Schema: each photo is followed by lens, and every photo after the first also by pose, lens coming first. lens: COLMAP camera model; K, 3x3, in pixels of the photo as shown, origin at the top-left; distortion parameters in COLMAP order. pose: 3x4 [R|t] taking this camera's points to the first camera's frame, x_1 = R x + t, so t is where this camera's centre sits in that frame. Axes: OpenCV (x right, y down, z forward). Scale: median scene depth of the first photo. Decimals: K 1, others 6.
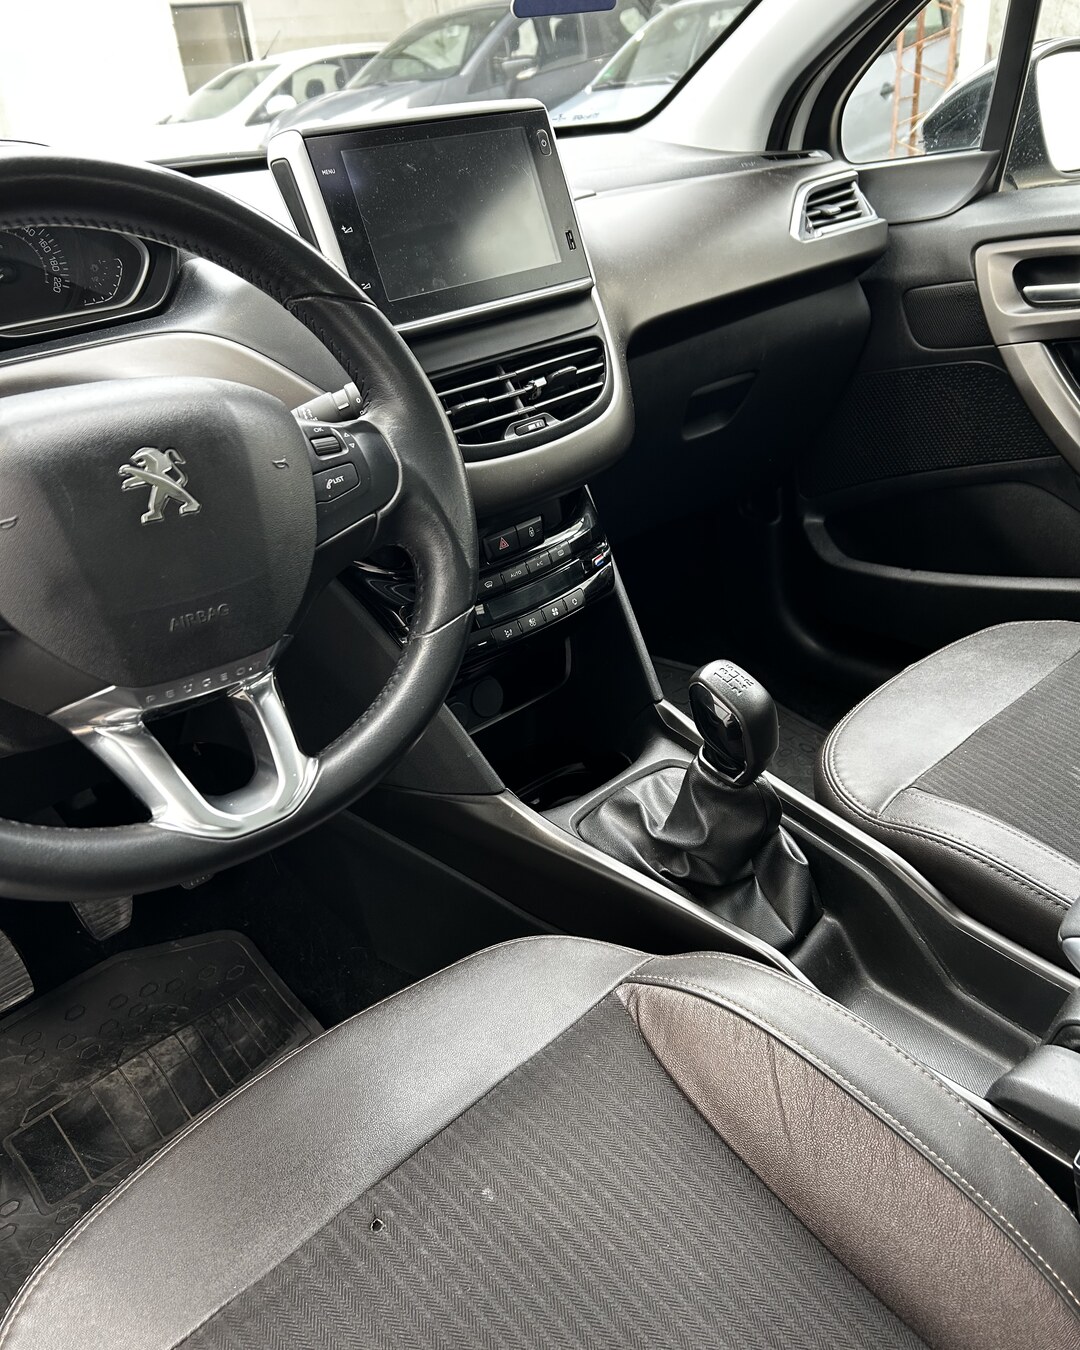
lens RADIAL K [[1076.9, 0, 536.8], [0, 1076.9, 662.7], [0, 0, 1]] dist [0.011599, -0.030817]
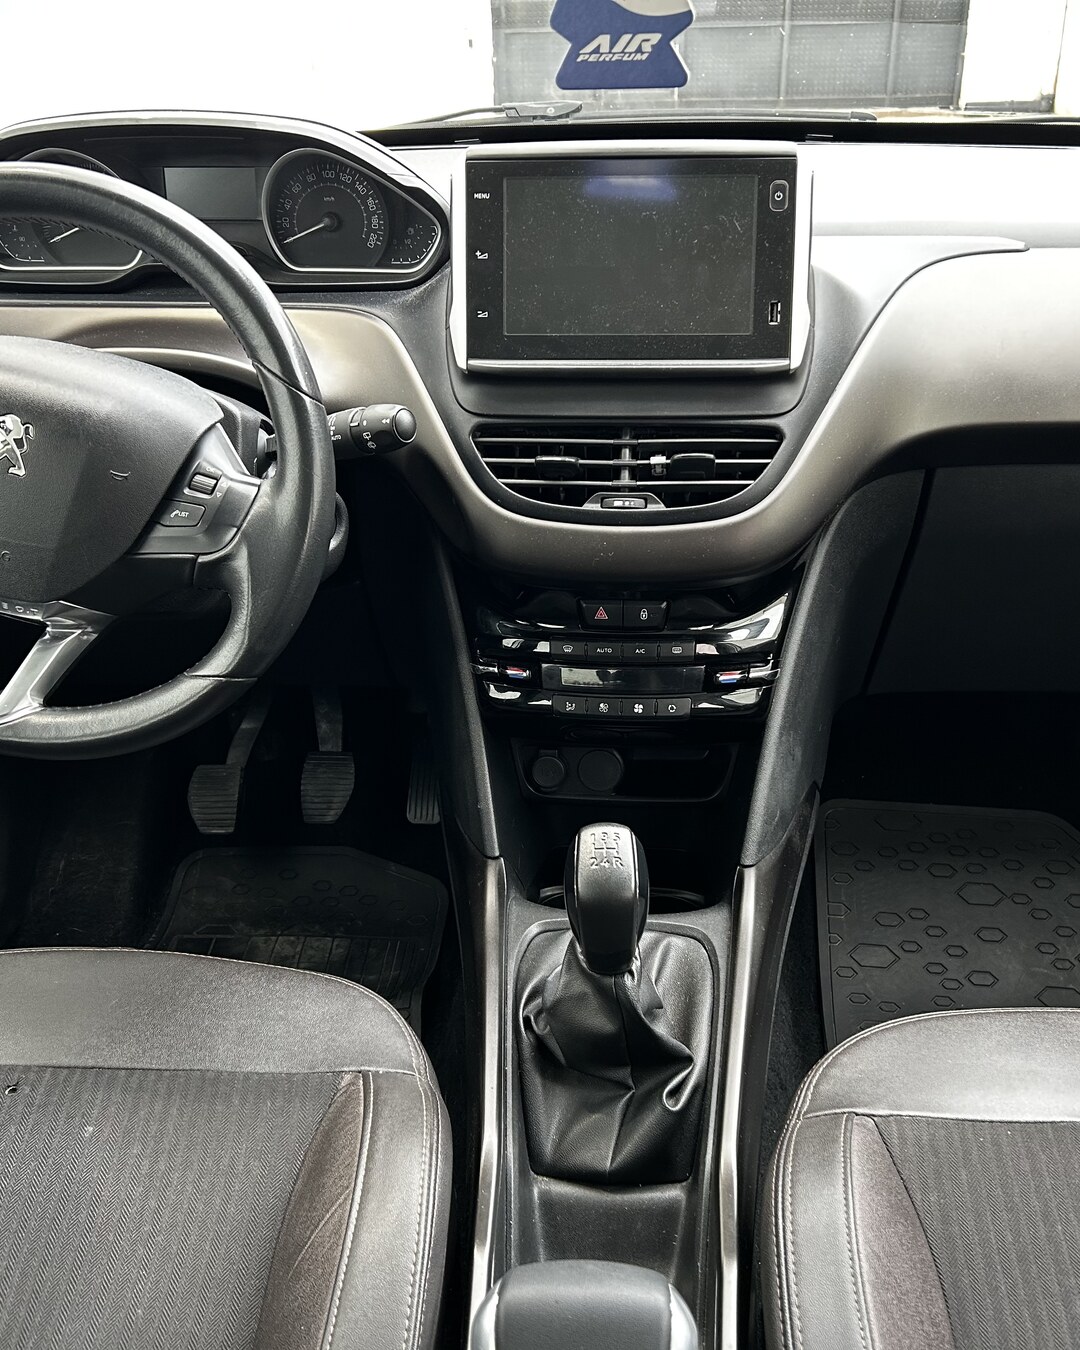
lens RADIAL K [[1350.7, 0, 550.2], [0, 1350.7, 669.2], [0, 0, 1]] dist [0.006560, 0.000000]
pose [[0.692260, 0.393286, -0.605063, 0.681075], [-0.377172, 0.911995, 0.161262, -0.250240], [0.615237, 0.116578, 0.779675, 0.107037]]
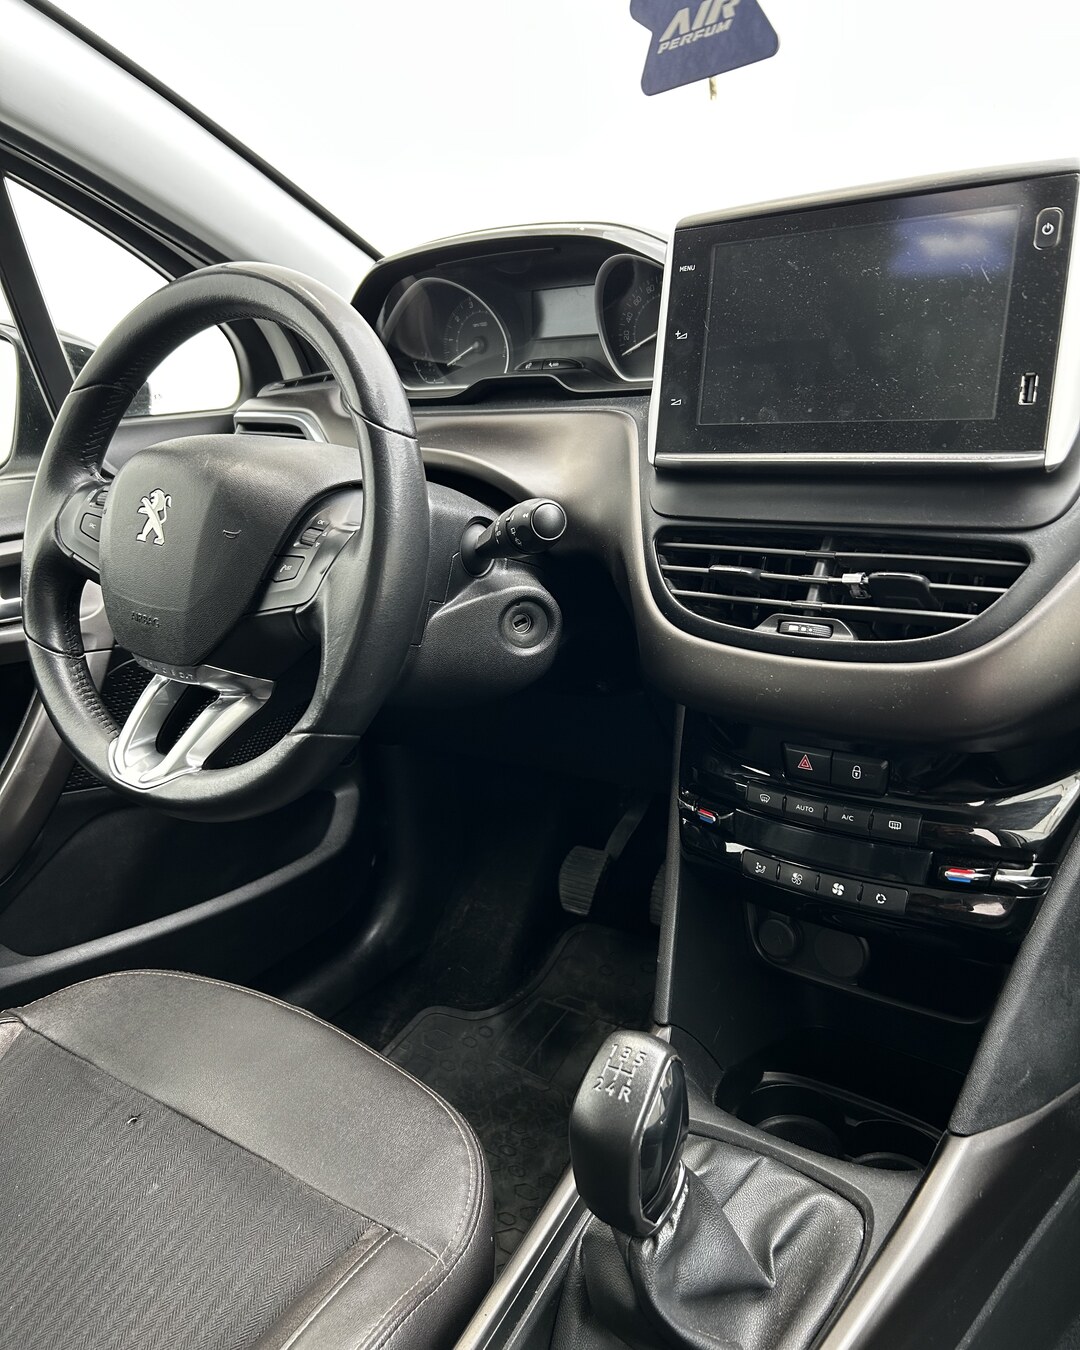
lens RADIAL K [[1076.9, 0, 546.9], [0, 1076.9, 662.6], [0, 0, 1]] dist [0.011599, -0.030817]
pose [[0.199130, 0.389732, -0.899142, 0.605103], [-0.372051, 0.878887, 0.298555, -0.347482], [0.906601, 0.275076, 0.320013, 0.624333]]
